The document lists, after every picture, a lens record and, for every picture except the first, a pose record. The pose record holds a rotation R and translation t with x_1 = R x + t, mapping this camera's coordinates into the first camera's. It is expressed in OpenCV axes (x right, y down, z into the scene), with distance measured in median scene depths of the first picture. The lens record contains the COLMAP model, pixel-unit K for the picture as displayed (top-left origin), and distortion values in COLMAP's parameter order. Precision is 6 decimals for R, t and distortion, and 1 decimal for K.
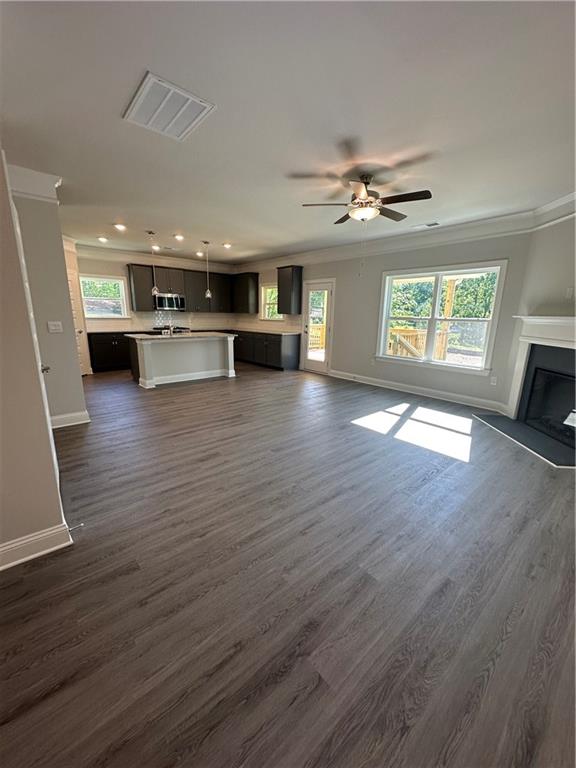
lens RADIAL K [[302.6, 0, 290.1], [0, 302.6, 382.7], [0, 0, 1]] dist [0.011200, 0.000219]
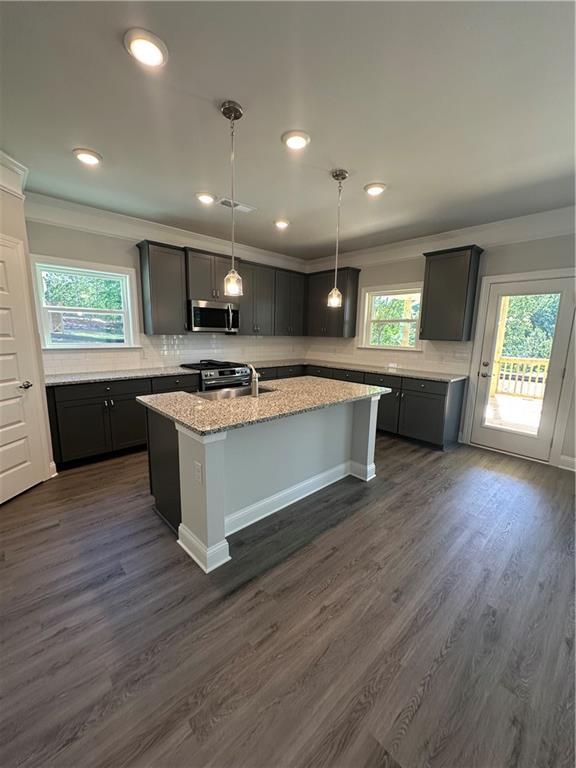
lens RADIAL K [[302.6, 0, 290.1], [0, 302.6, 382.7], [0, 0, 1]] dist [0.011200, 0.000219]
pose [[0.999126, -0.003377, 0.041663, -0.303348], [0.005759, 0.998347, -0.057186, -0.126459], [-0.041401, 0.057376, 0.997494, 0.496193]]
